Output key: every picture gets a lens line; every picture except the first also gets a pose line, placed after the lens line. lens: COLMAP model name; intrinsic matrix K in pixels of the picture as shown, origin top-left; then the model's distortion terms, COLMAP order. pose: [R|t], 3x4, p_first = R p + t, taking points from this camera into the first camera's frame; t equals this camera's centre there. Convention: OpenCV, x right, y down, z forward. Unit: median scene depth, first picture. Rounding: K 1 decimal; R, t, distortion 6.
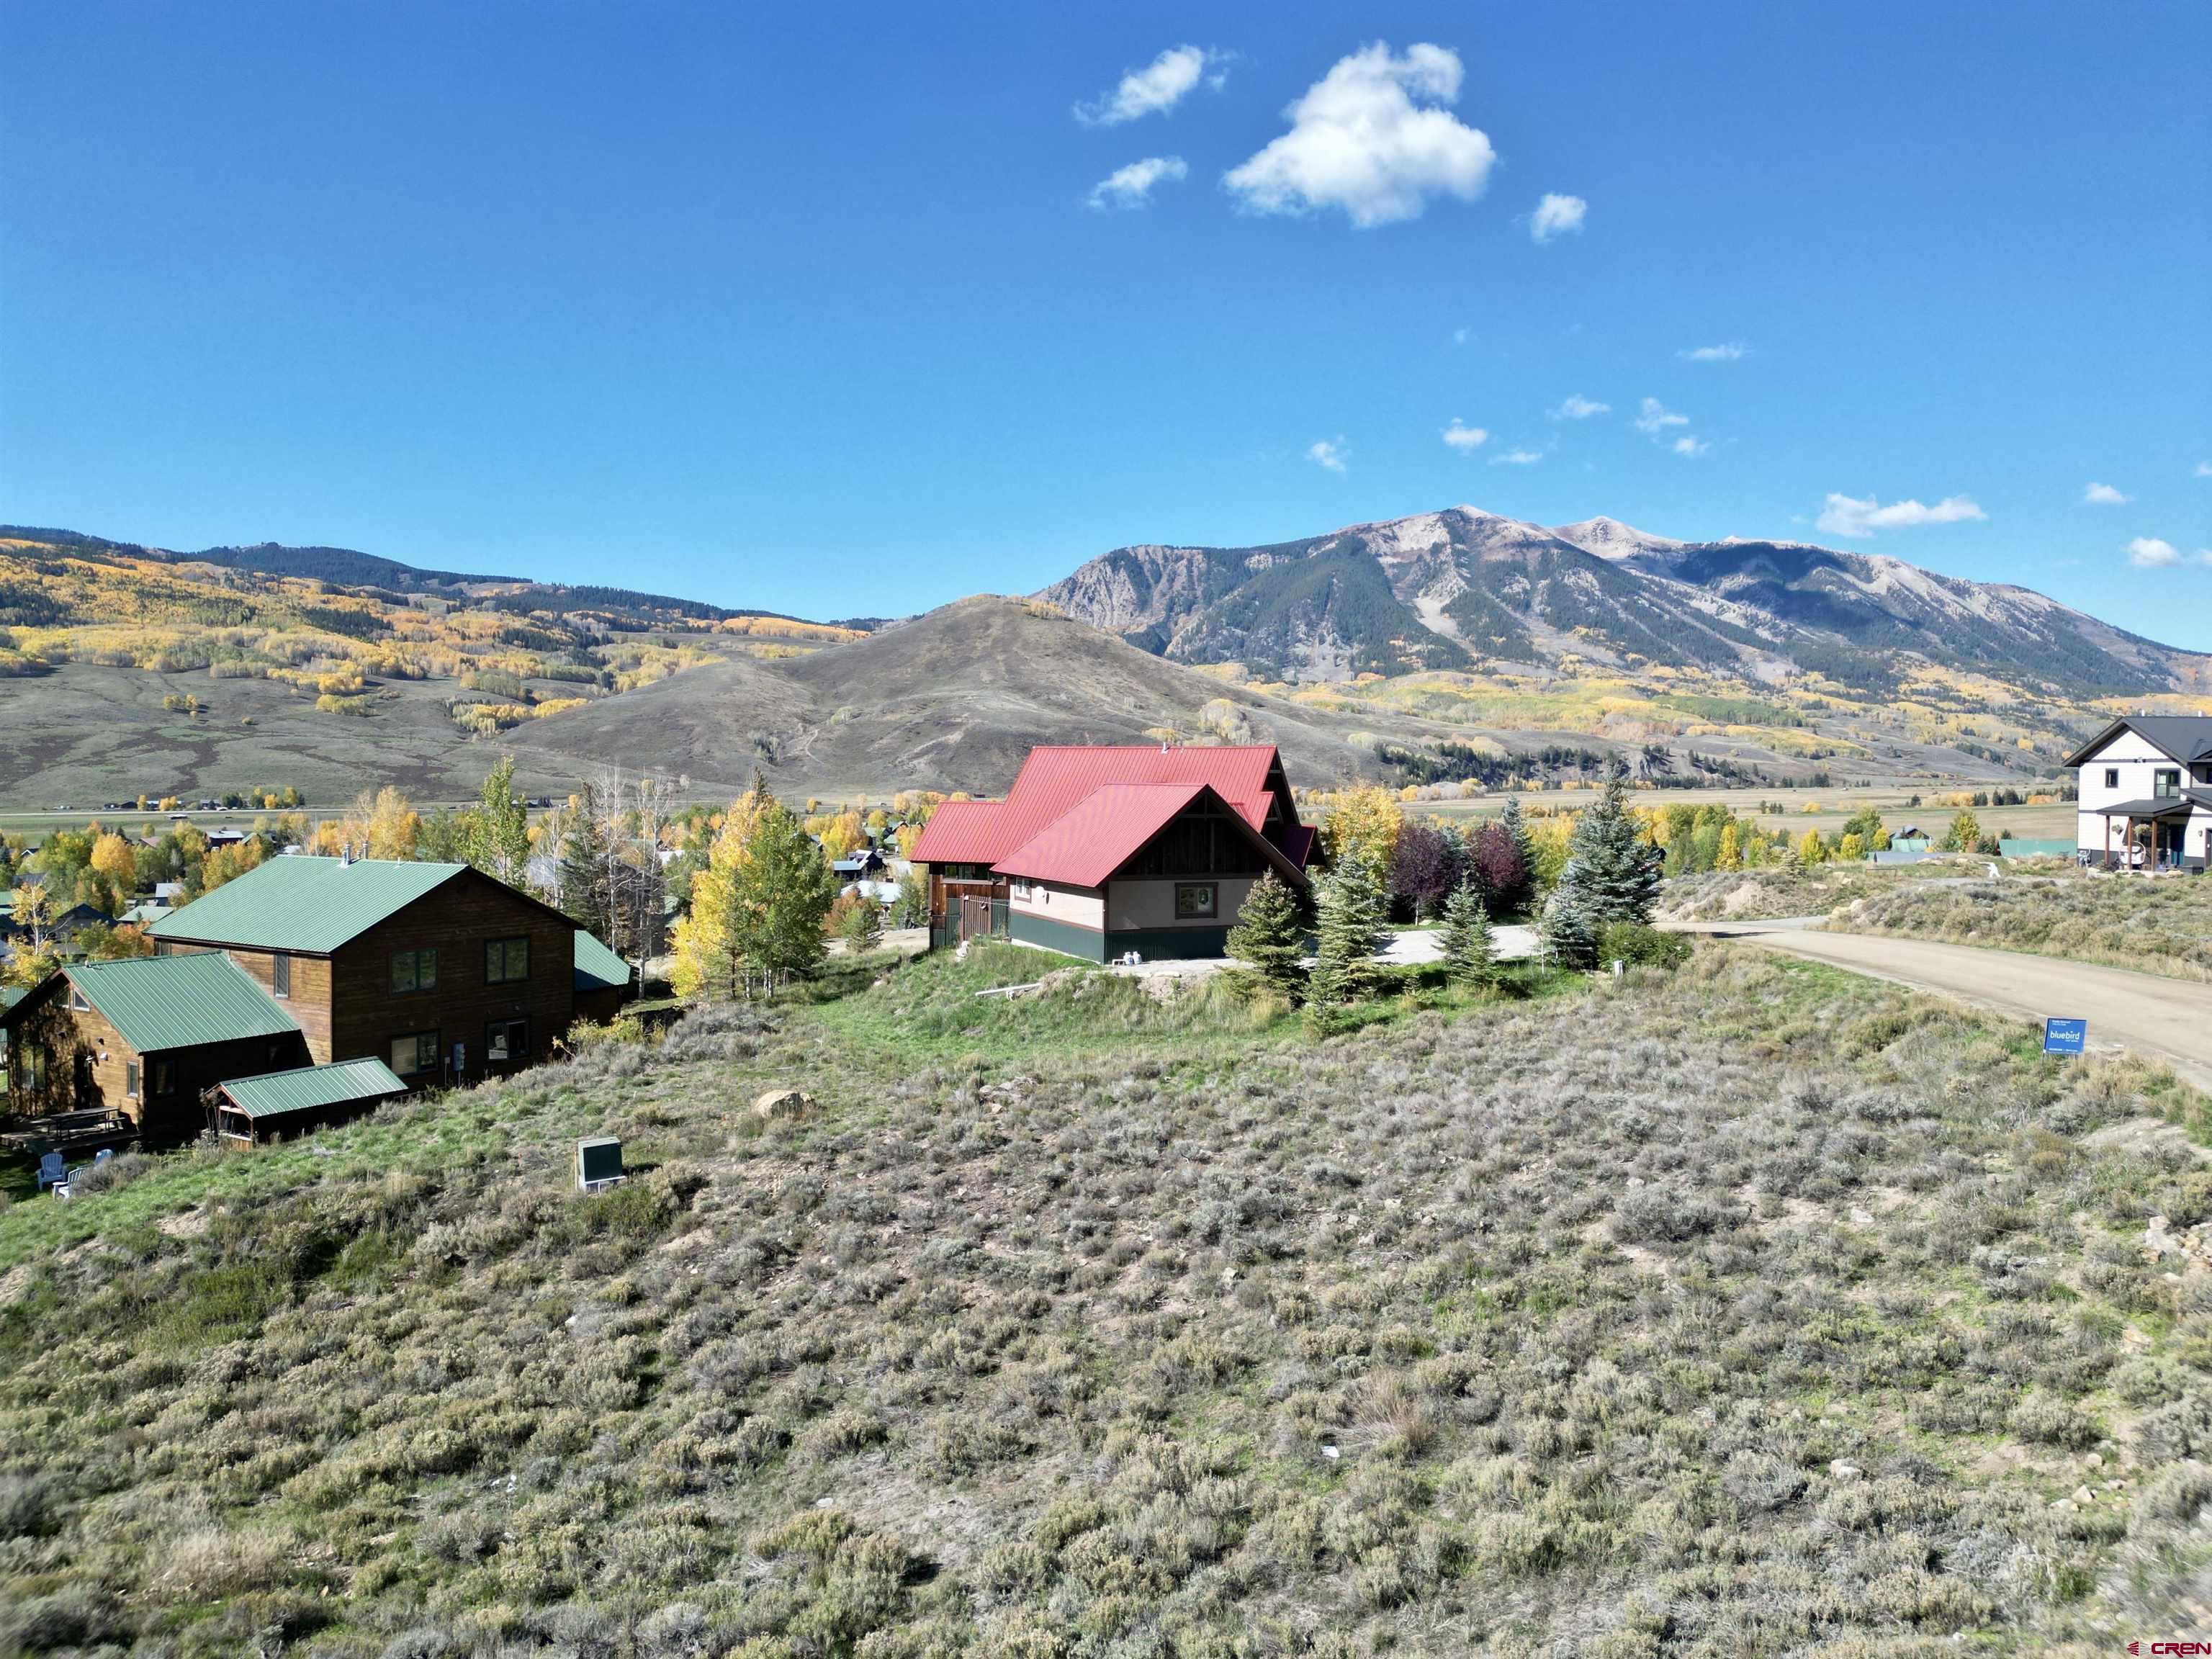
lens RADIAL K [[1542.2, 0, 1095.5], [0, 1542.2, 820.1], [0, 0, 1]] dist [0.081158, -0.080906]
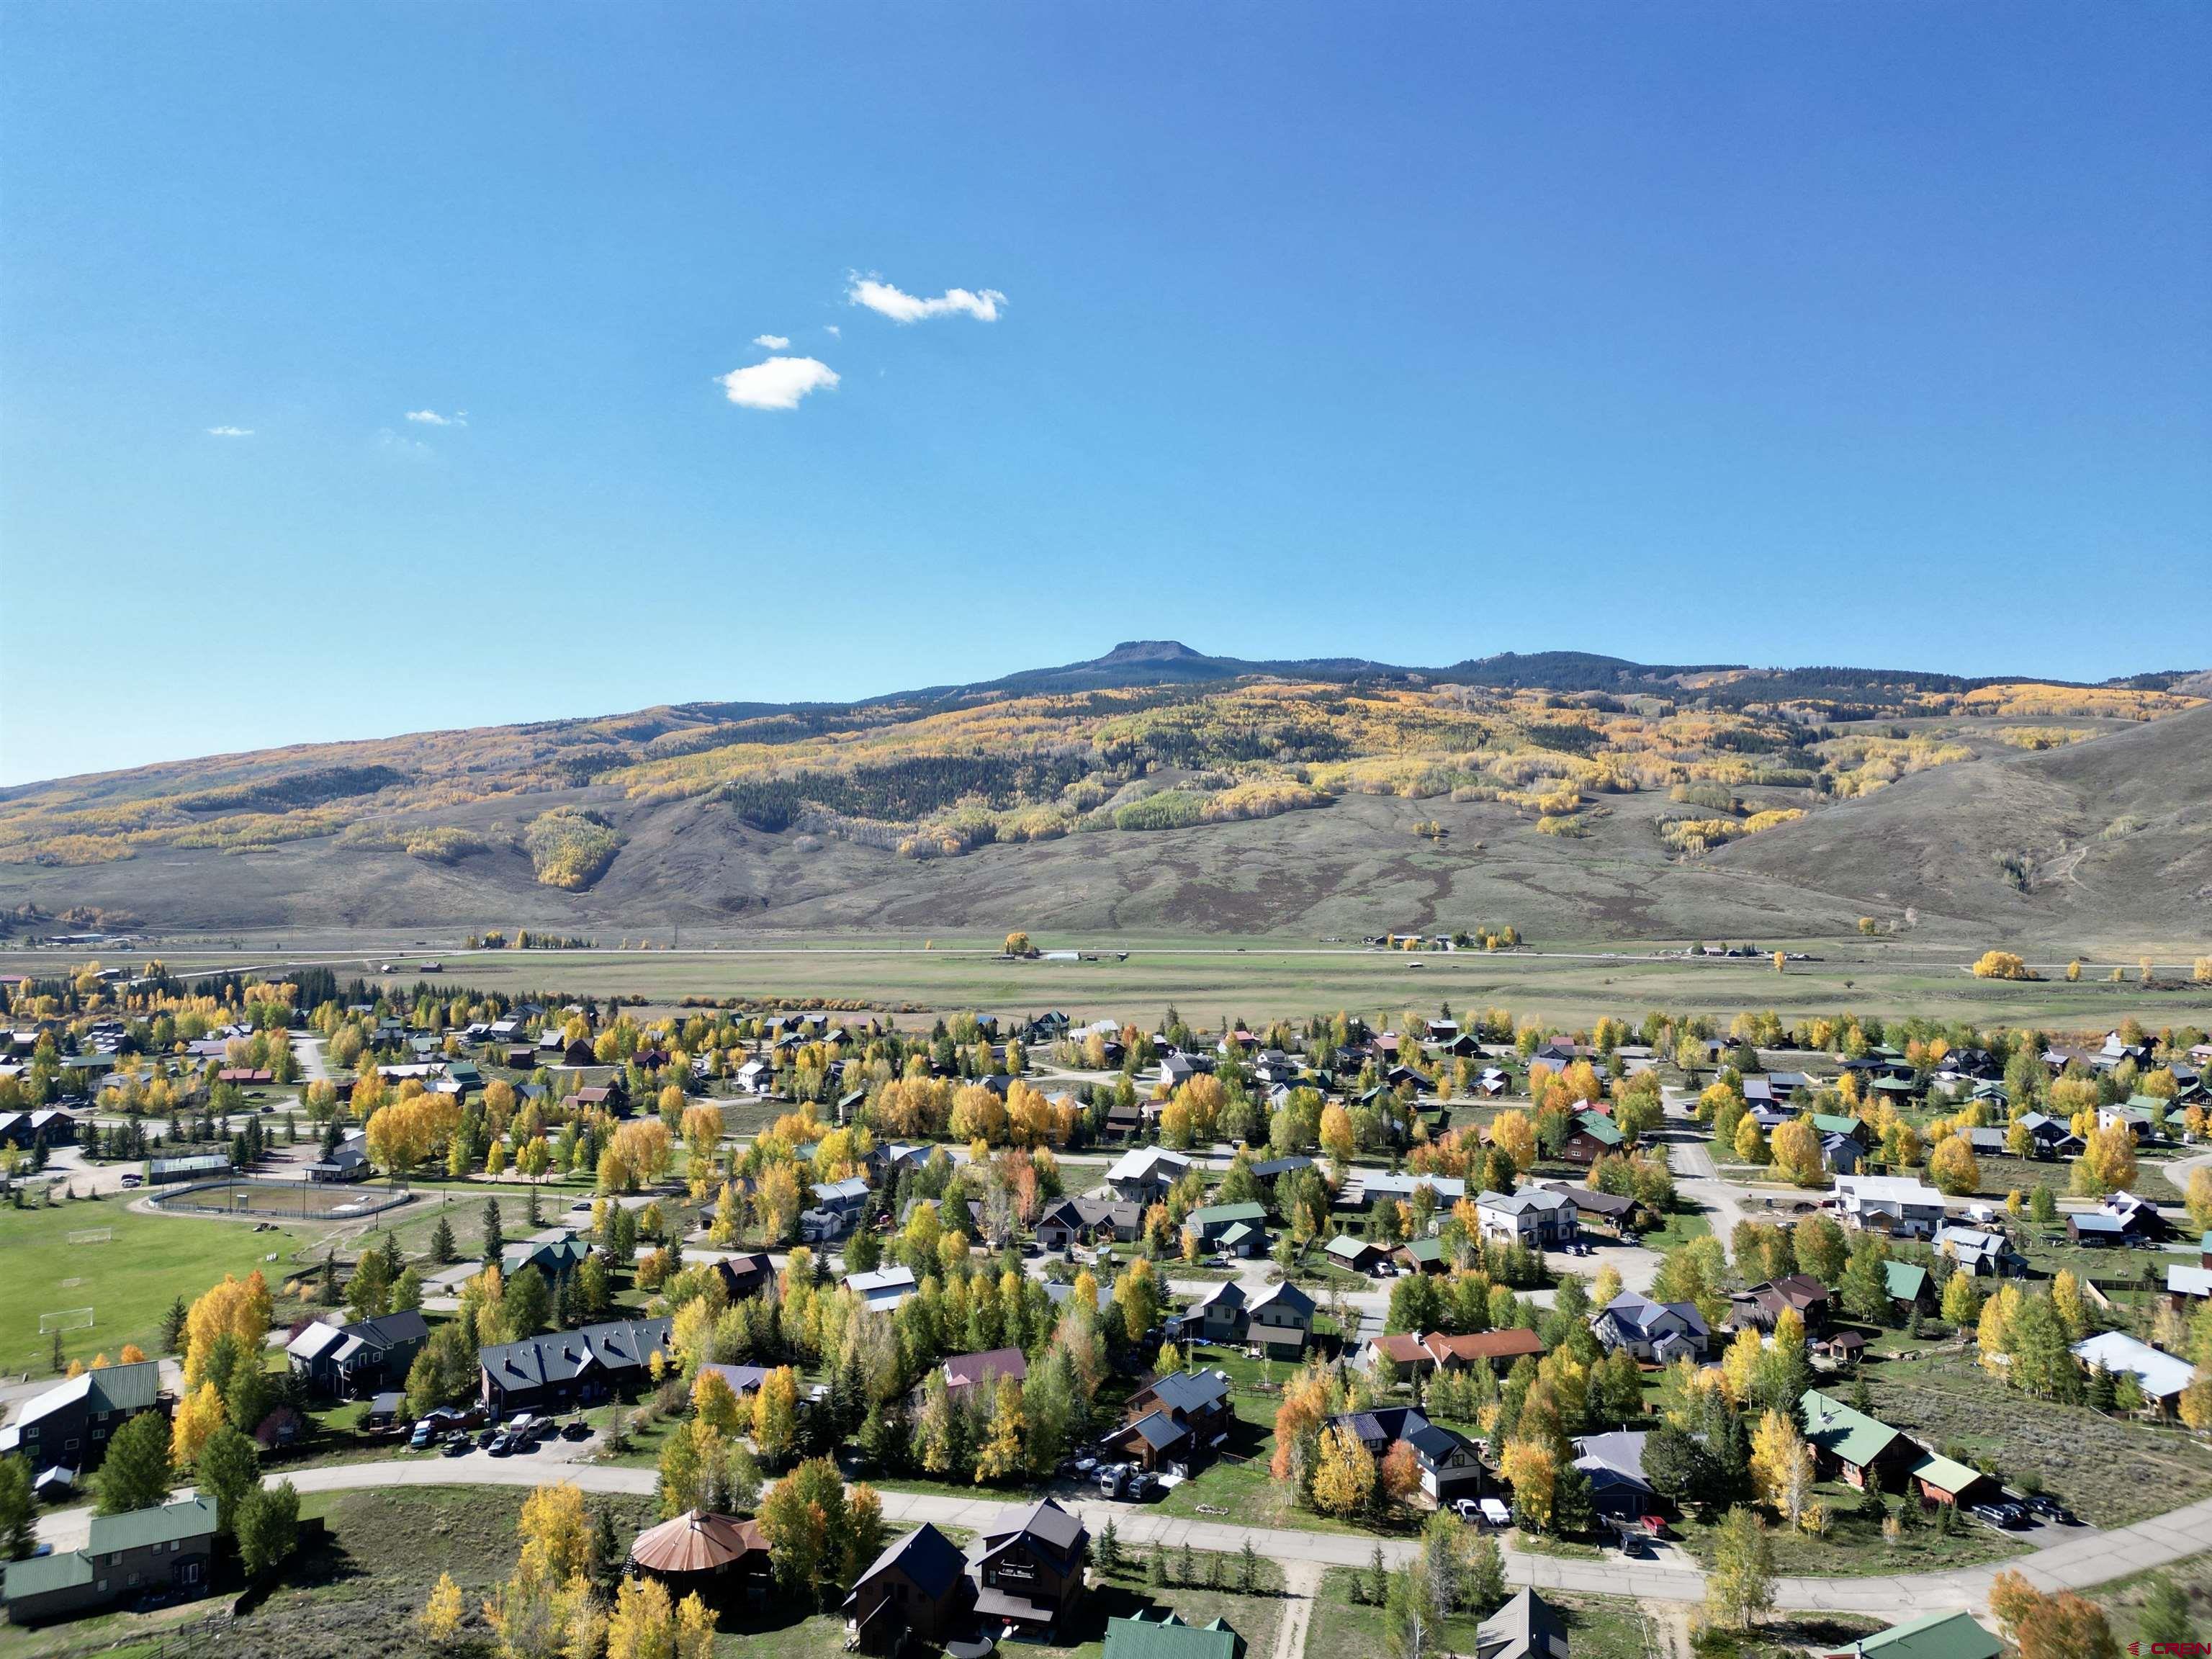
lens RADIAL K [[1542.2, 0, 1099.8], [0, 1542.2, 827.5], [0, 0, 1]] dist [0.081158, -0.080906]
pose [[0.736970, -0.013753, -0.675785, 0.046447], [-0.014427, 0.999245, -0.036069, -0.683763], [0.675771, 0.036332, 0.736215, 0.234995]]
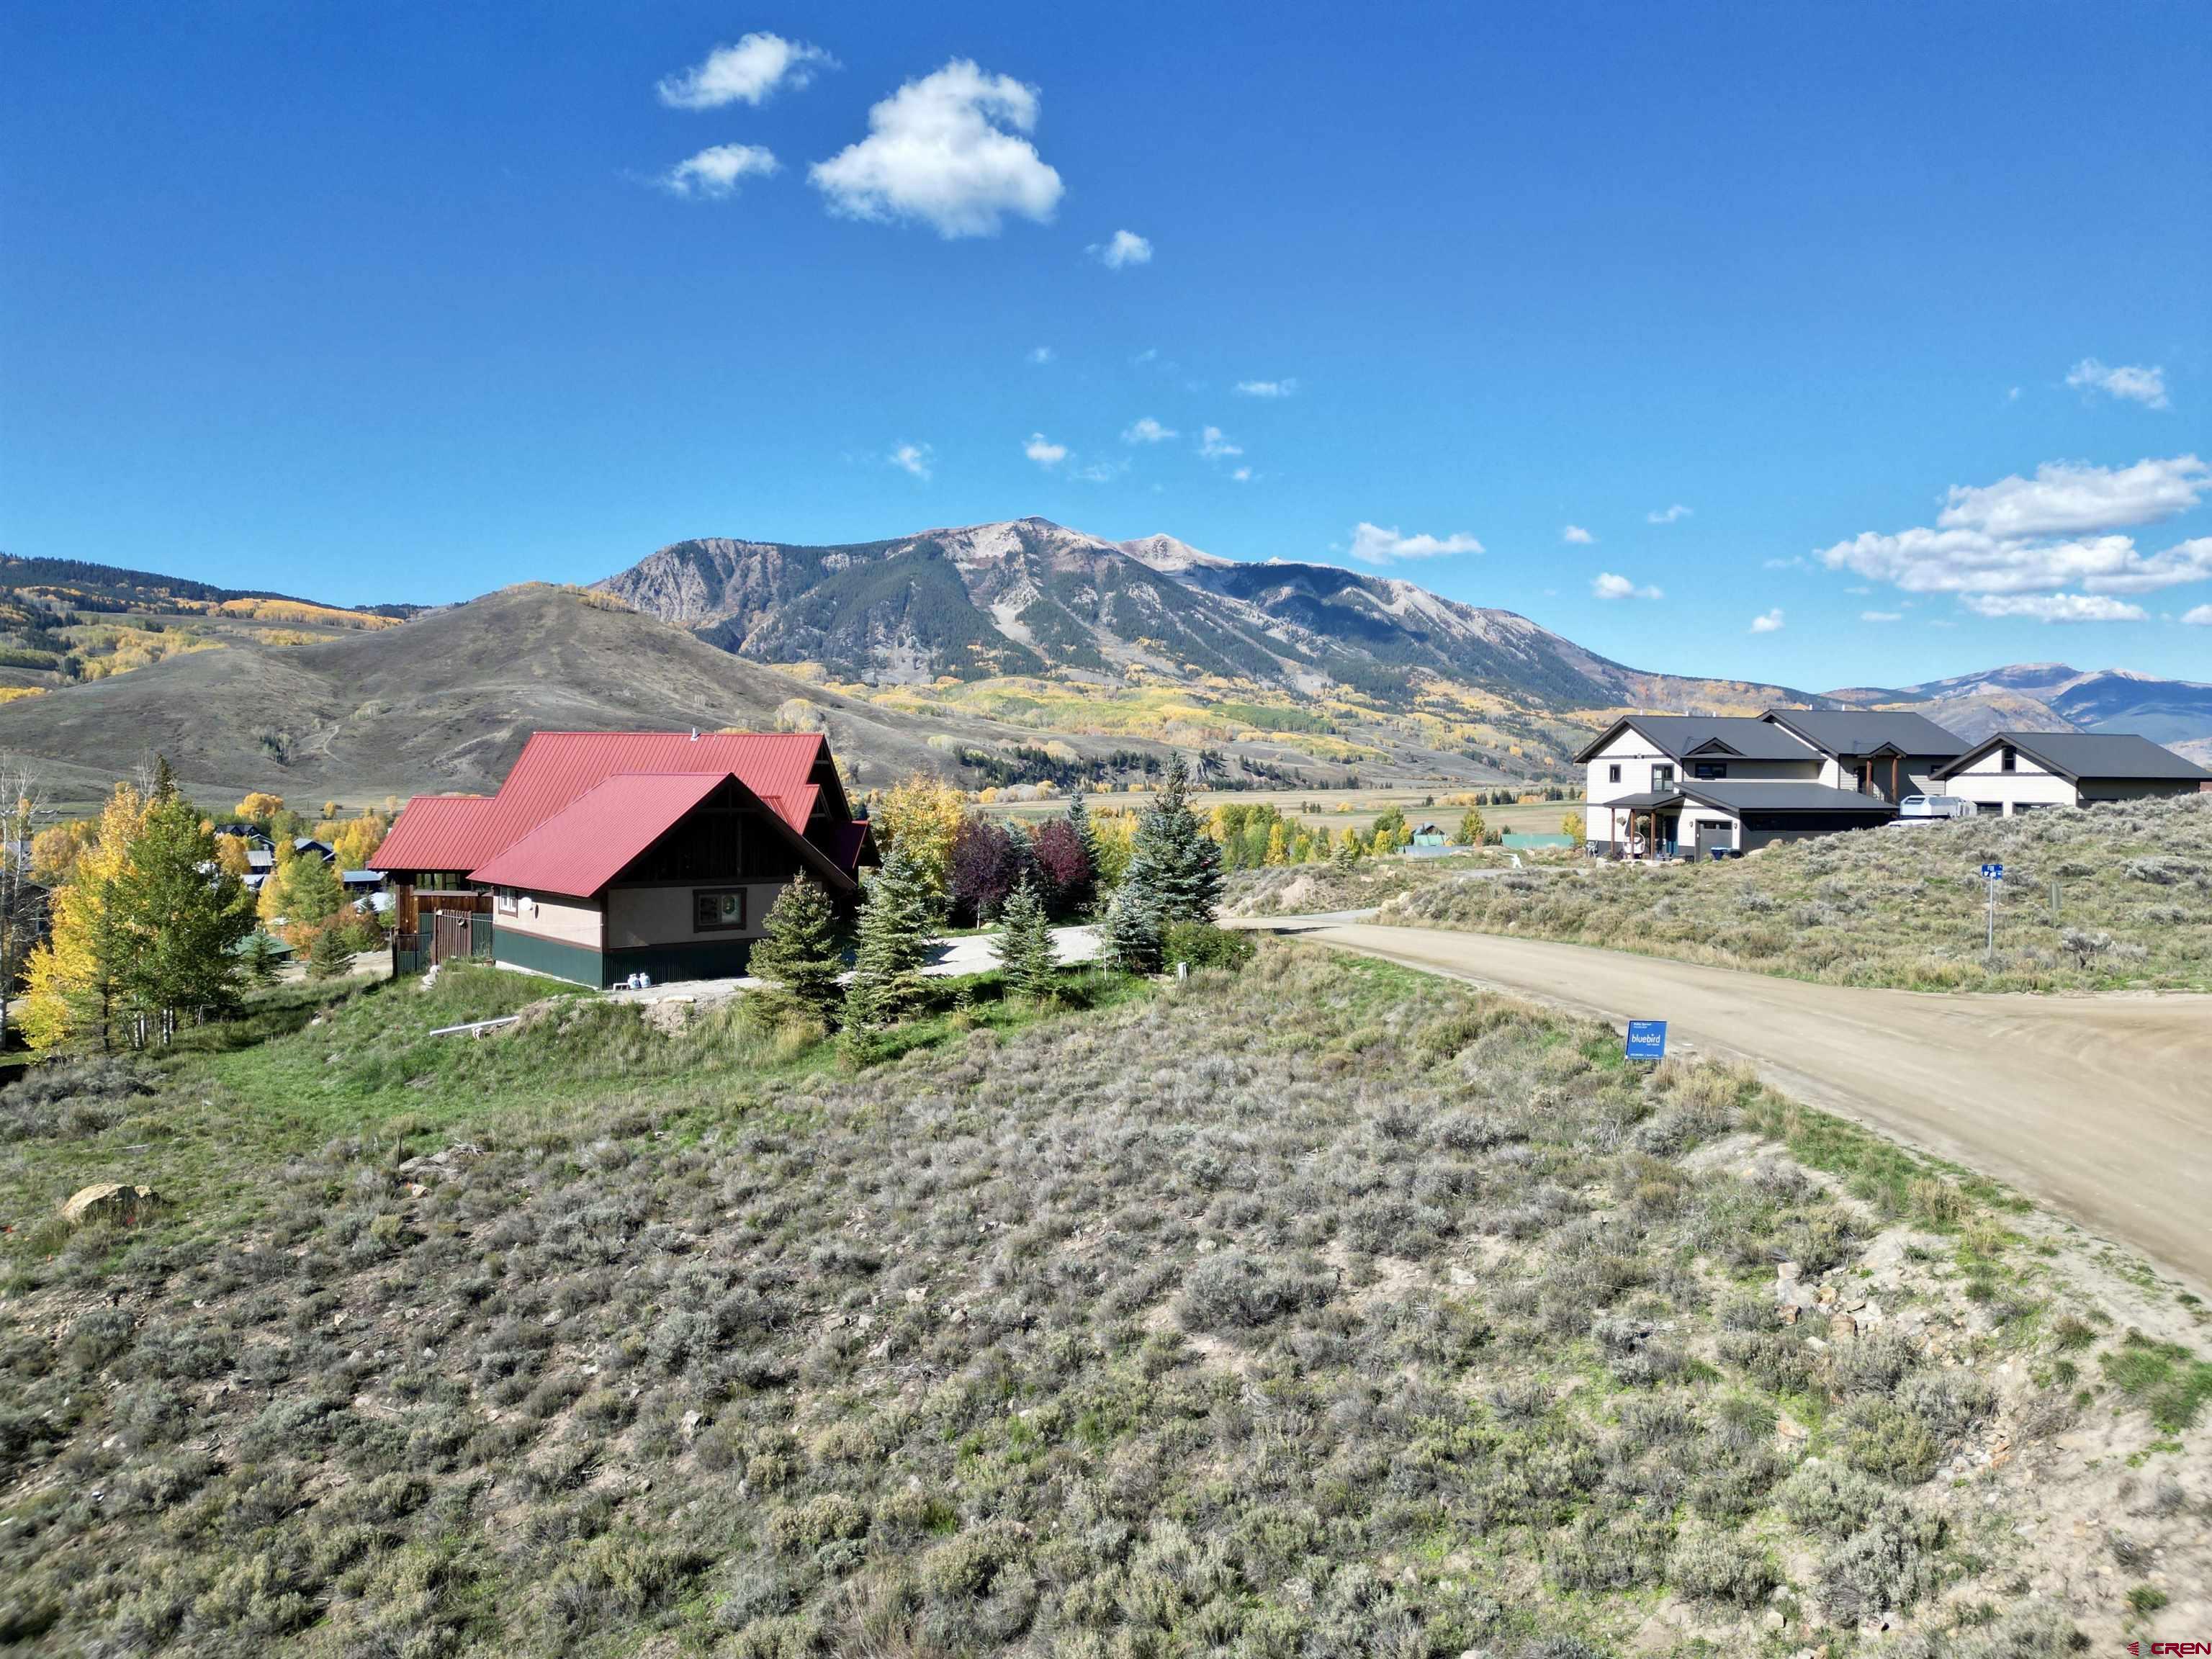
lens RADIAL K [[1542.2, 0, 1099.0], [0, 1542.2, 816.5], [0, 0, 1]] dist [0.081158, -0.080906]
pose [[0.963175, -0.006168, 0.268805, 0.026816], [0.007199, 0.999970, -0.002851, 0.003265], [-0.268780, 0.004681, 0.963190, 0.082855]]
